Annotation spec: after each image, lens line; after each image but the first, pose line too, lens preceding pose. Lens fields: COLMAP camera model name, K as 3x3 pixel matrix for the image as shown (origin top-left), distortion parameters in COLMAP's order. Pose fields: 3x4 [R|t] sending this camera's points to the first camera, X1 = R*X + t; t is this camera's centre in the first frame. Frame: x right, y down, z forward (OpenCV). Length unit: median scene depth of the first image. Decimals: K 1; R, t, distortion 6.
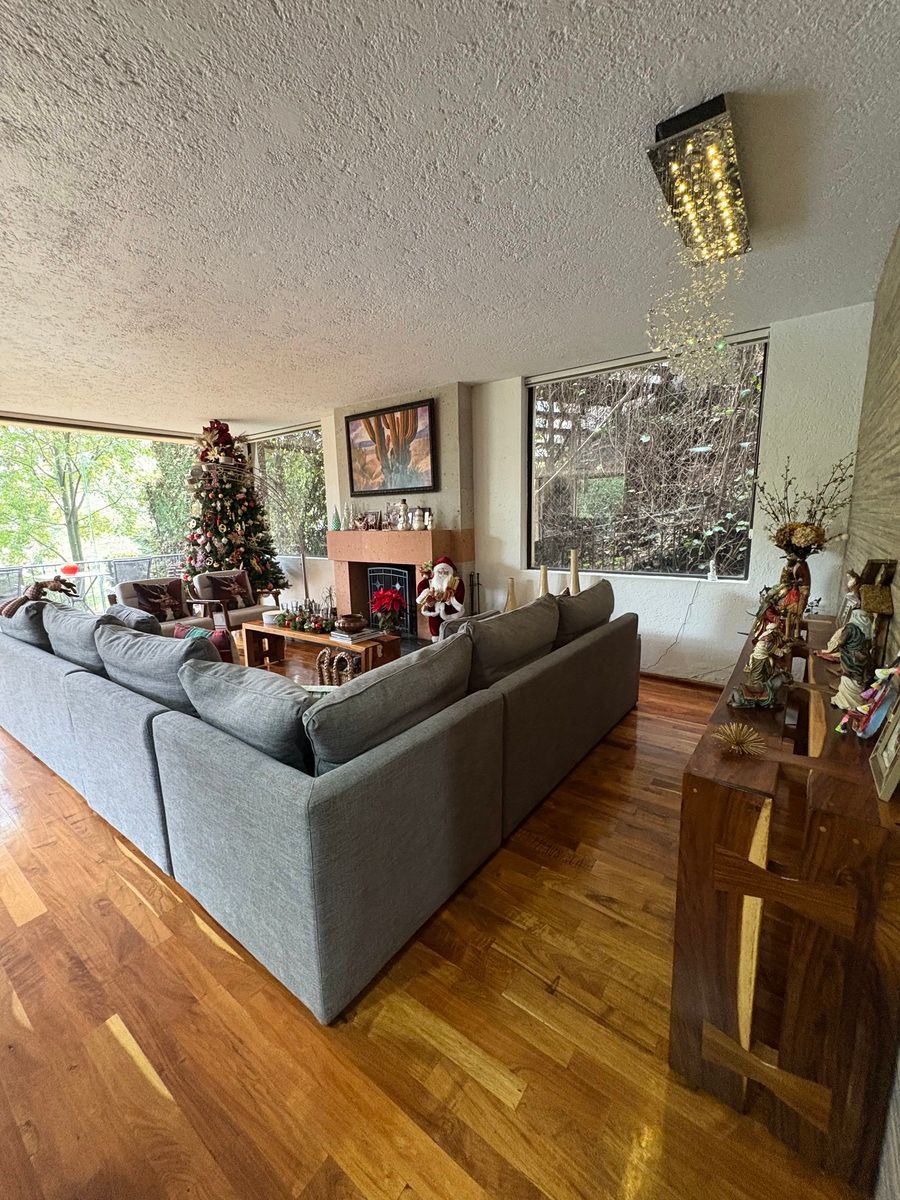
lens RADIAL K [[477.8, 0, 449.7], [0, 477.8, 602.3], [0, 0, 1]] dist [-0.001653, -0.000040]
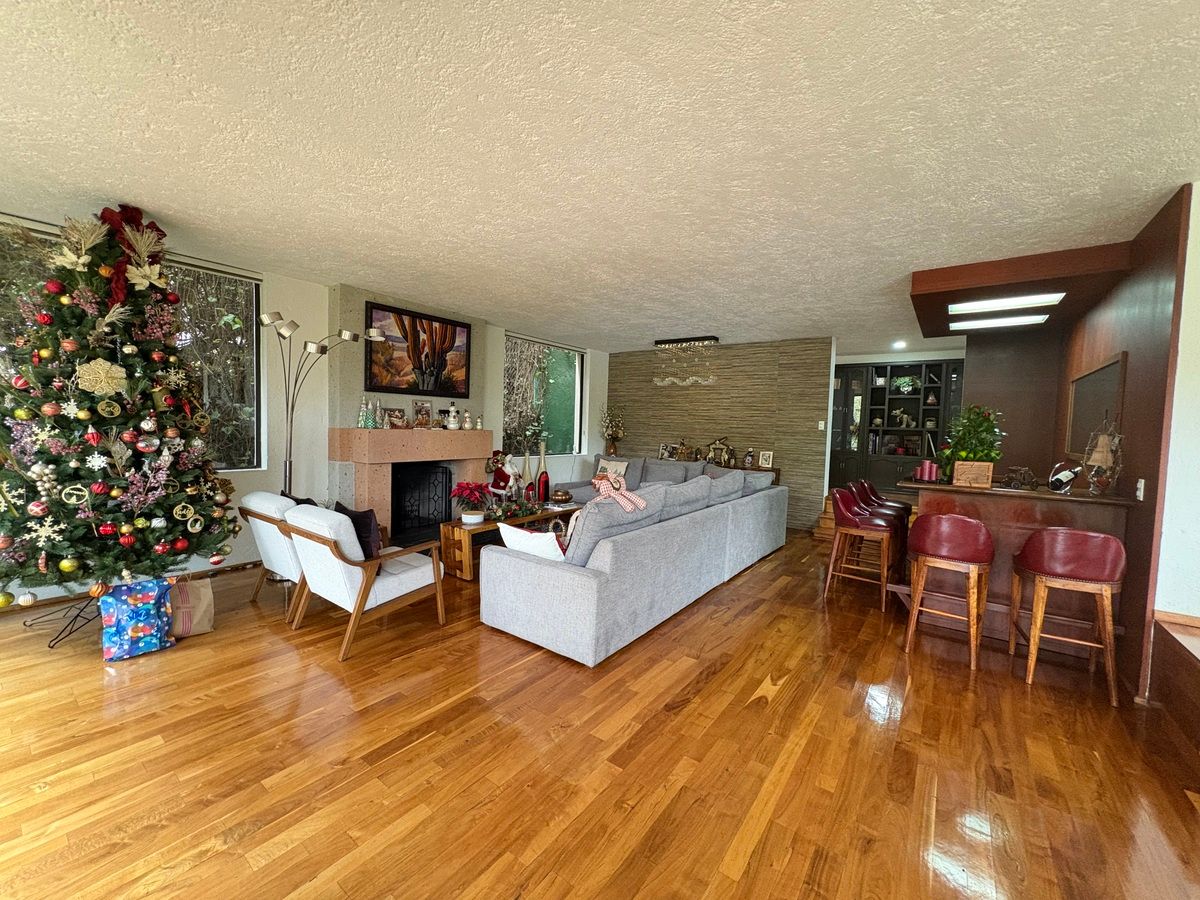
lens RADIAL K [[477.8, 0, 597.9], [0, 477.8, 447.2], [0, 0, 1]] dist [-0.001653, -0.000040]
pose [[0.011895, -0.030638, 0.999460, -1.171424], [0.141416, 0.989536, 0.028651, -0.090505], [-0.989879, 0.140999, 0.016103, 0.633971]]
